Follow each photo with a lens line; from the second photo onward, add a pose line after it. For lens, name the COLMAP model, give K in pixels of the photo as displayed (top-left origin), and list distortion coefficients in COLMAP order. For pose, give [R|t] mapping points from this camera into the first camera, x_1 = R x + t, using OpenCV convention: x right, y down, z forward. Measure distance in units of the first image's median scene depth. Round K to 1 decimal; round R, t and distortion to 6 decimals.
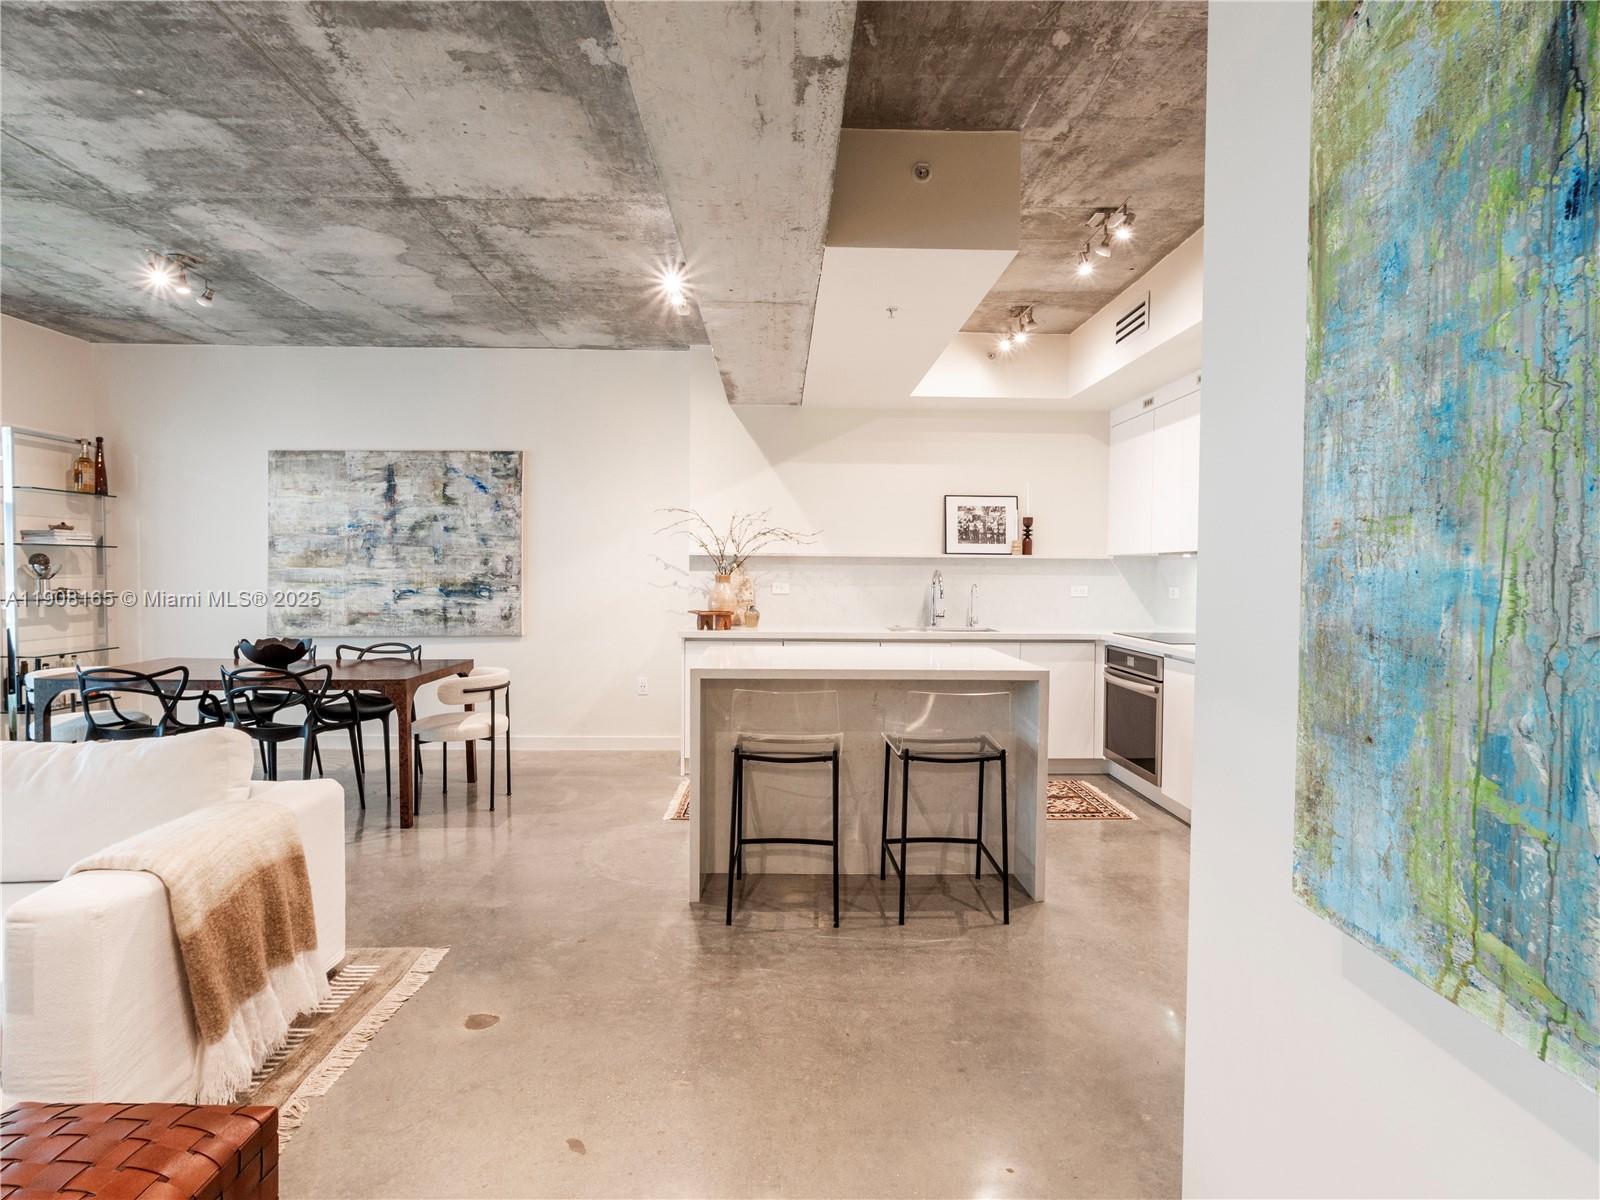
lens RADIAL K [[833.0, 0, 797.1], [0, 833.0, 596.6], [0, 0, 1]] dist [-0.003859, 0.000921]
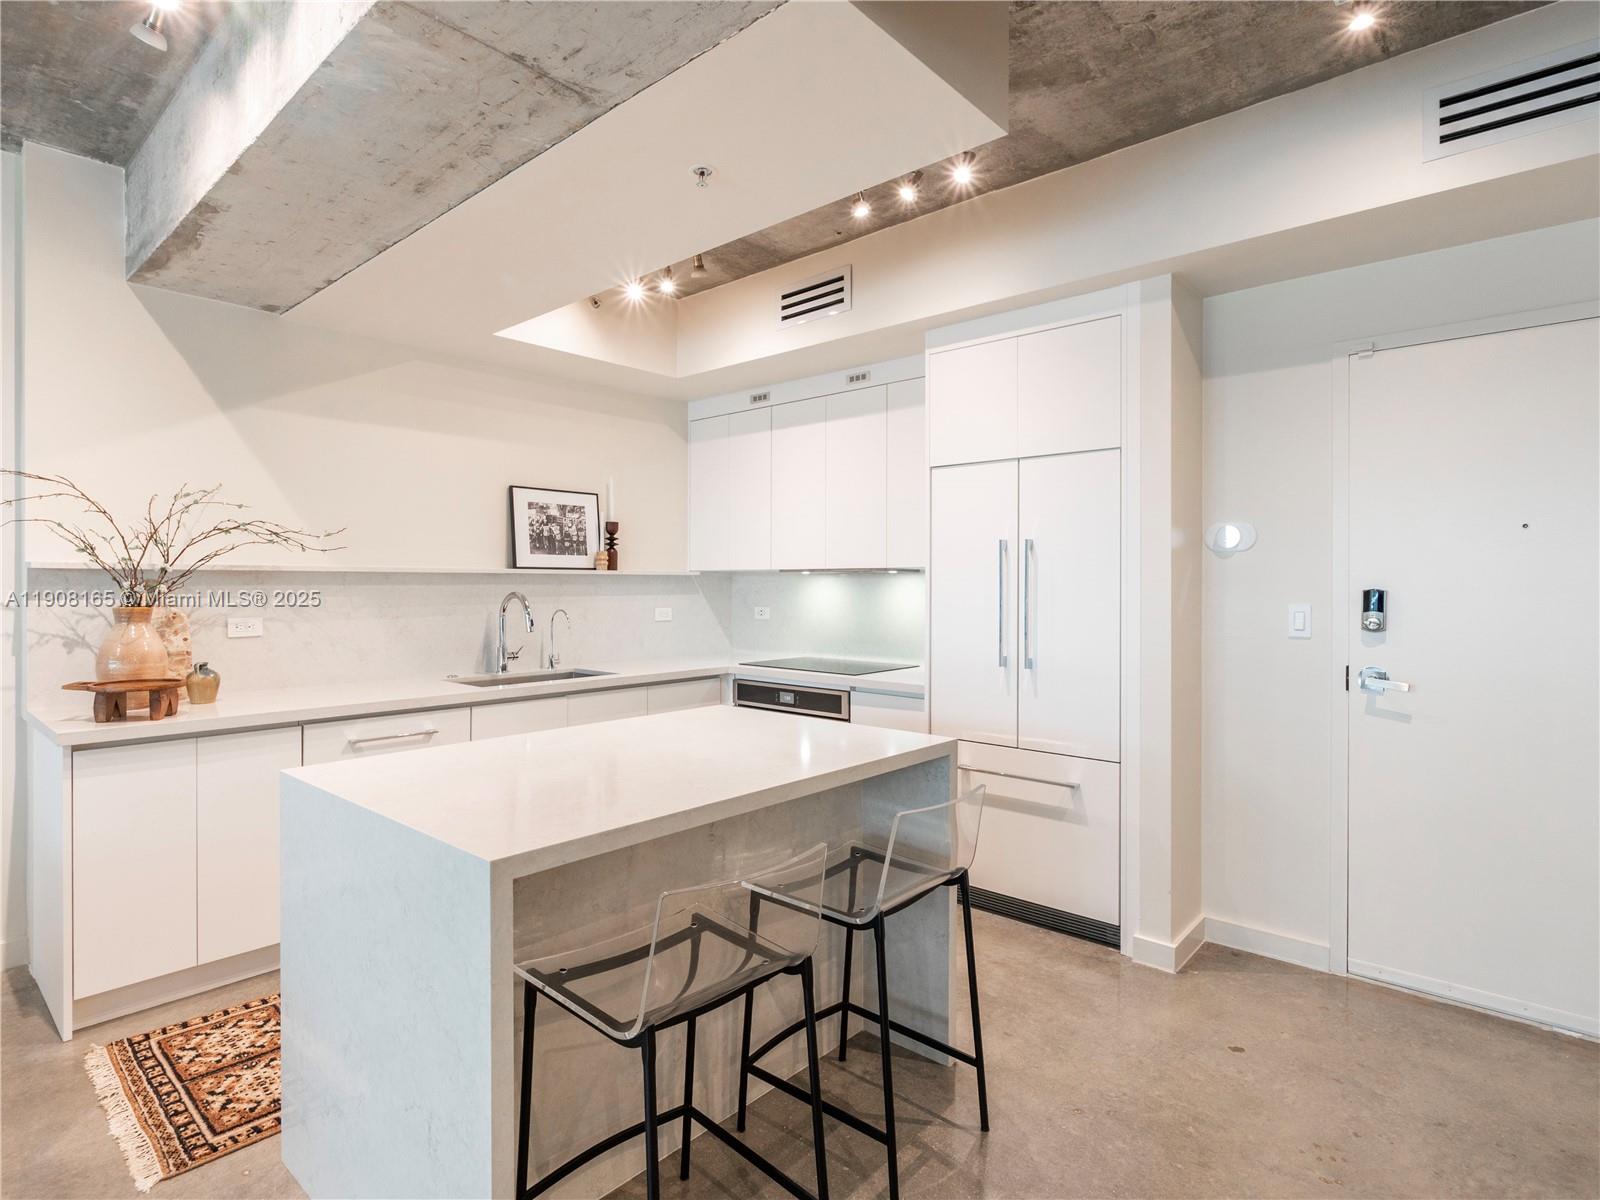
lens RADIAL K [[842.6, 0, 795.3], [0, 842.6, 582.9], [0, 0, 1]] dist [-0.006513, -0.000556]
pose [[0.683357, -0.006942, 0.730051, -0.186299], [0.026518, 0.999531, -0.015318, -0.022459], [-0.729603, 0.029827, 0.683220, 0.350214]]
